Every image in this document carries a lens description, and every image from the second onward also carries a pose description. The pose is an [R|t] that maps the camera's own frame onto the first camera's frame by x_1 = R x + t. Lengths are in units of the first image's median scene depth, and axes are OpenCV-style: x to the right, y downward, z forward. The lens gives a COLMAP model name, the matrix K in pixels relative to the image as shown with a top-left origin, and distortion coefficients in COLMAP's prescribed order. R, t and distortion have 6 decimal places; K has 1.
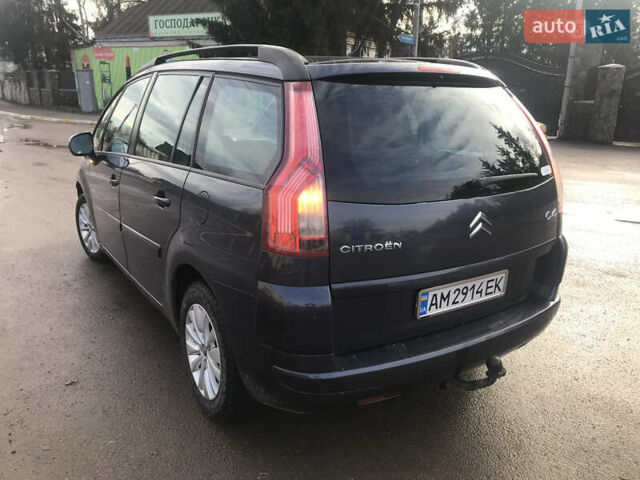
lens RADIAL K [[517.7, 0, 319.7], [0, 517.7, 234.7], [0, 0, 1]] dist [0.020082, 0.001731]
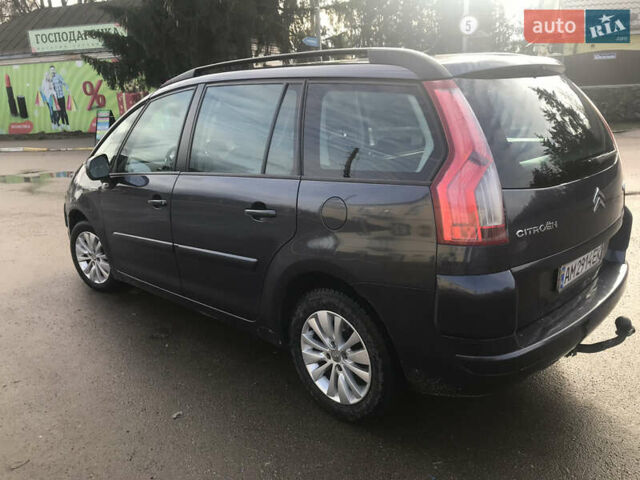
lens RADIAL K [[517.7, 0, 319.7], [0, 517.7, 234.7], [0, 0, 1]] dist [0.020082, 0.001731]
pose [[0.977088, -0.117463, 0.177485, -0.203130], [0.118818, 0.992911, 0.003011, -0.007831], [-0.176581, 0.018146, 0.984119, 0.010990]]
